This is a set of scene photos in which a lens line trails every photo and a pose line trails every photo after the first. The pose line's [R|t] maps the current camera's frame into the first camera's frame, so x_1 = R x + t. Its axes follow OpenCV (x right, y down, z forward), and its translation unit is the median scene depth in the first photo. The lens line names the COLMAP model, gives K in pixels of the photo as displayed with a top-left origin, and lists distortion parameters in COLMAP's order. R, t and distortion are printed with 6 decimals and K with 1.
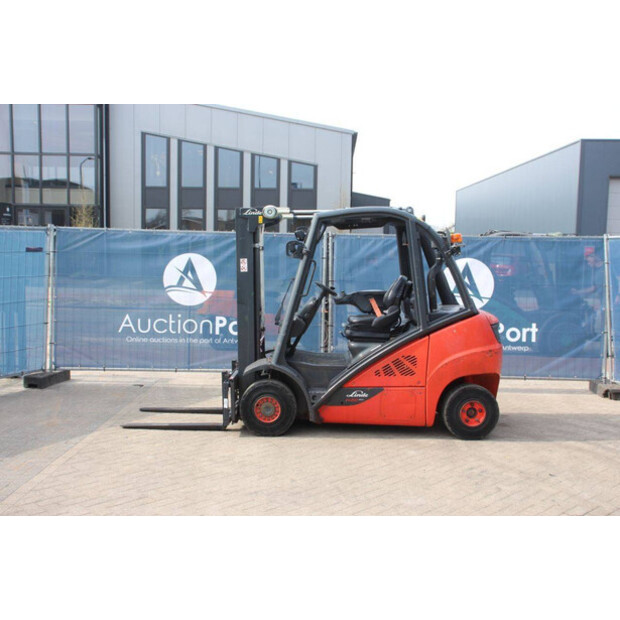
lens RADIAL K [[686.5, 0, 310.0], [0, 686.5, 310.0], [0, 0, 1]] dist [-0.021453, 0.023439]
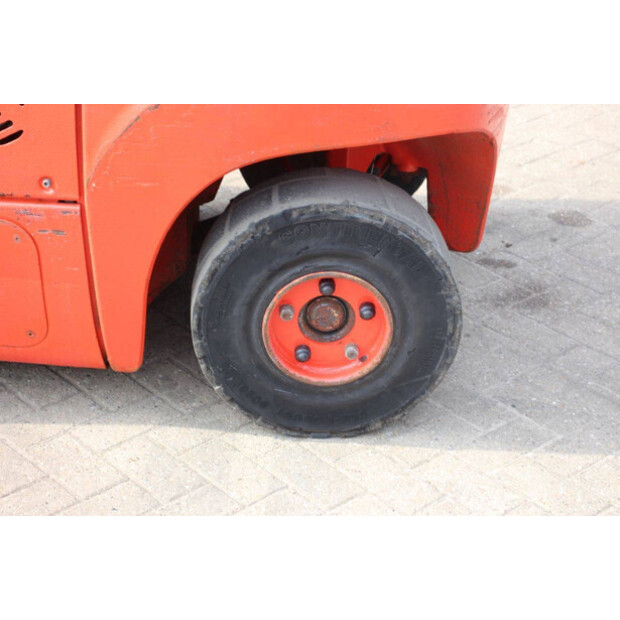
lens RADIAL K [[1475.0, 0, 310.0], [0, 1475.0, 310.0], [0, 0, 1]] dist [0.431684, 0.152537]
pose [[0.999592, 0.012402, -0.025725, 0.241941], [-0.000890, 0.913876, 0.405993, -0.032033], [0.028545, -0.405805, 0.913514, 0.595919]]
